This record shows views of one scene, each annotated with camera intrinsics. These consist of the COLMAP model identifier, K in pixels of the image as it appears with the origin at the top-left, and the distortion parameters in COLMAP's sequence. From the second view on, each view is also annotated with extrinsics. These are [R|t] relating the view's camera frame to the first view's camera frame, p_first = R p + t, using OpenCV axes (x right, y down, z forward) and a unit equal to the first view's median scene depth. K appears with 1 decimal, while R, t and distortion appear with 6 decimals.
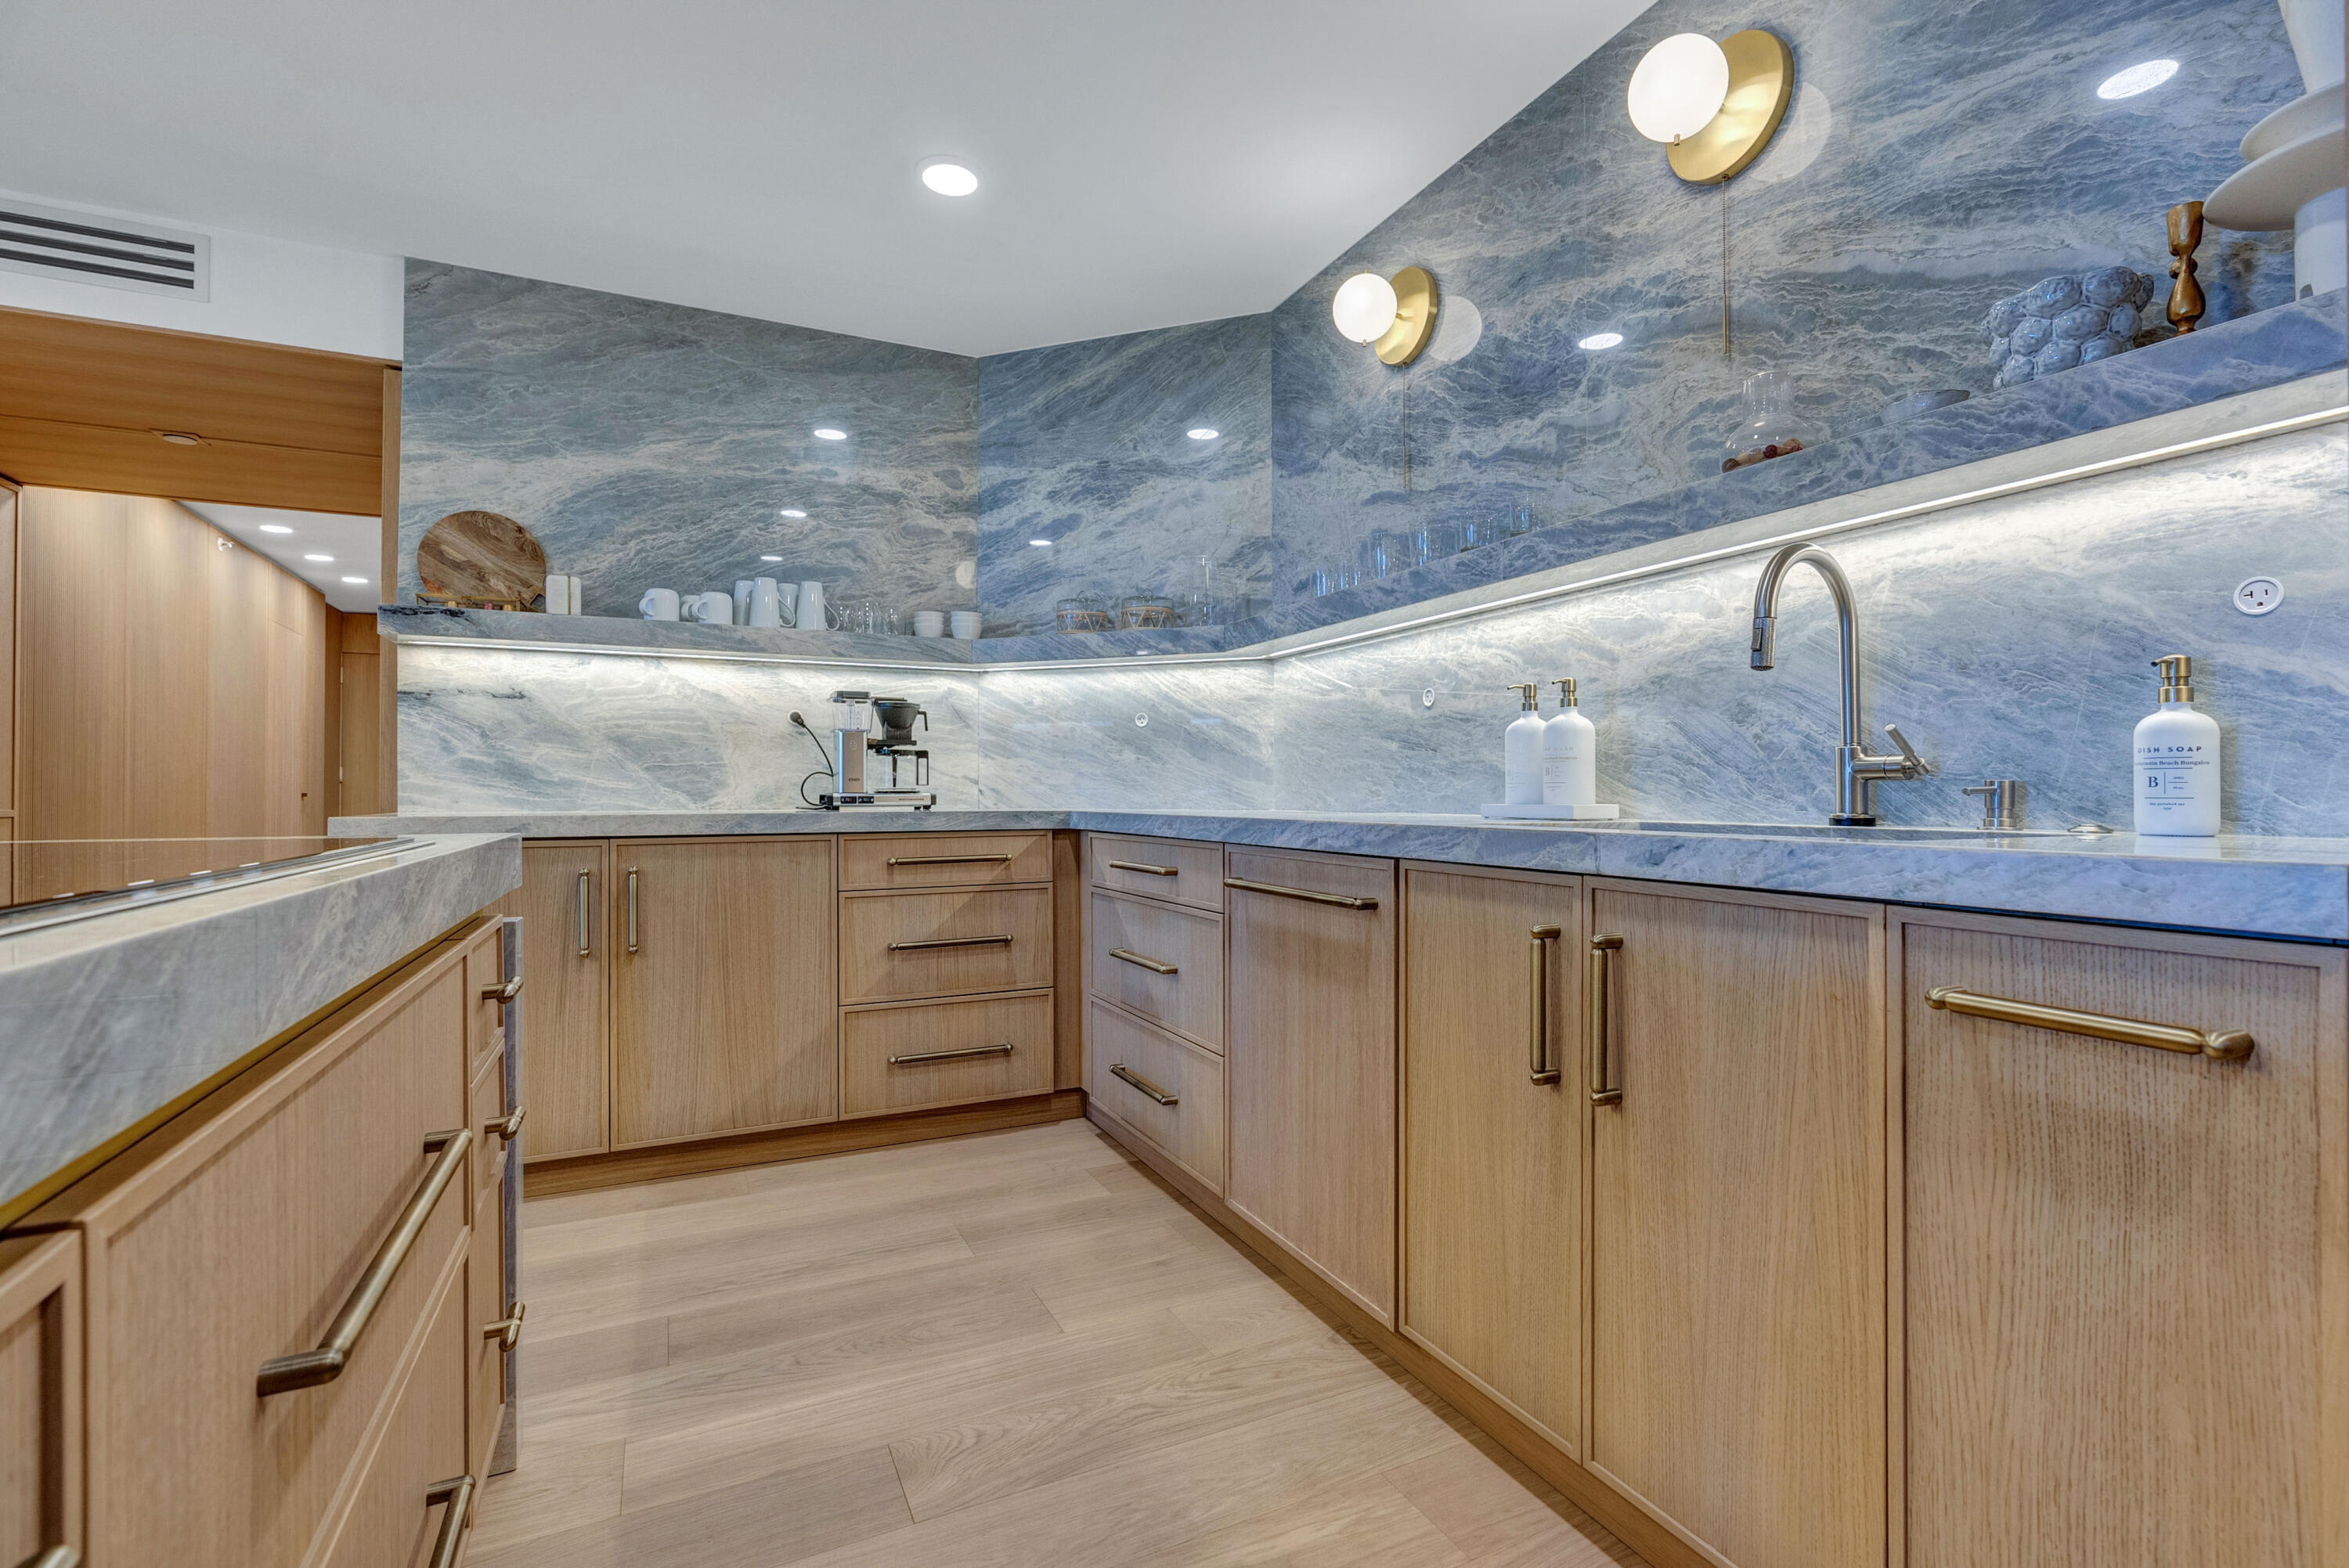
lens RADIAL K [[1065.4, 0, 1193.3], [0, 1065.4, 780.1], [0, 0, 1]] dist [-0.010541, 0.003343]
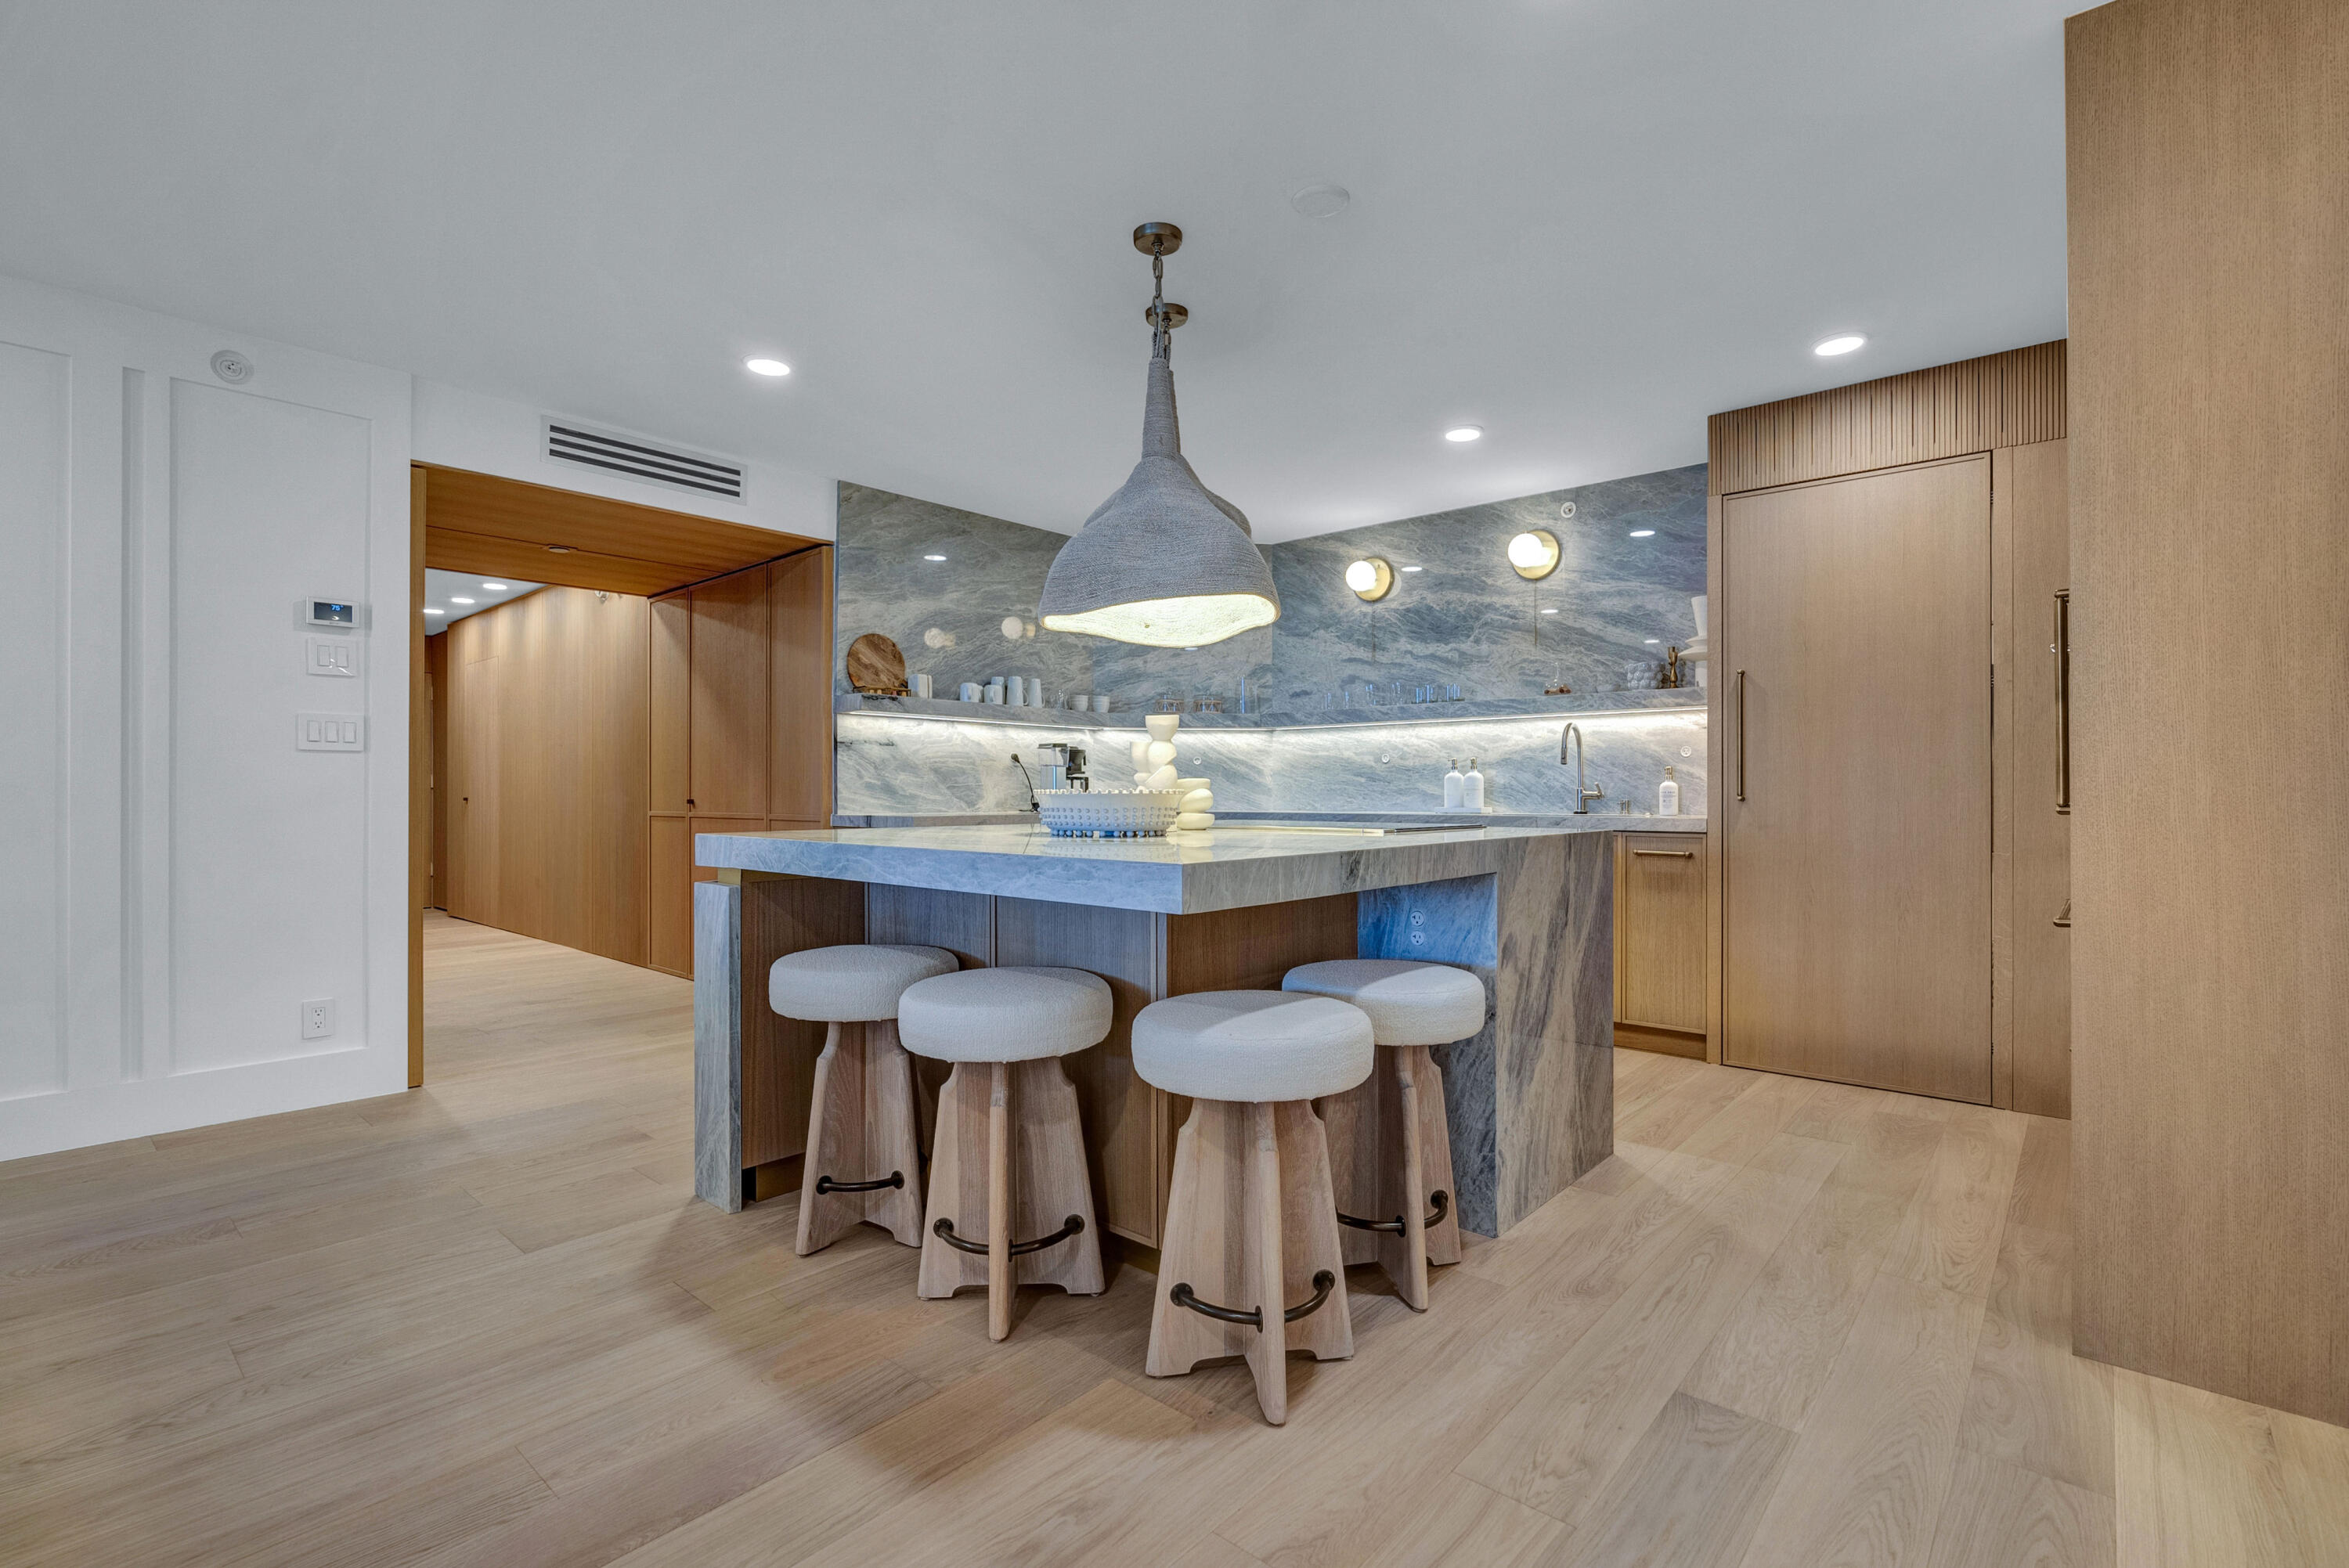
lens RADIAL K [[1065.4, 0, 1205.6], [0, 1065.4, 787.6], [0, 0, 1]] dist [-0.010541, 0.003343]
pose [[0.918252, 0.004881, 0.395966, -0.871387], [-0.006575, 0.999974, 0.002922, -0.019491], [-0.395942, -0.005287, 0.918260, -0.760317]]
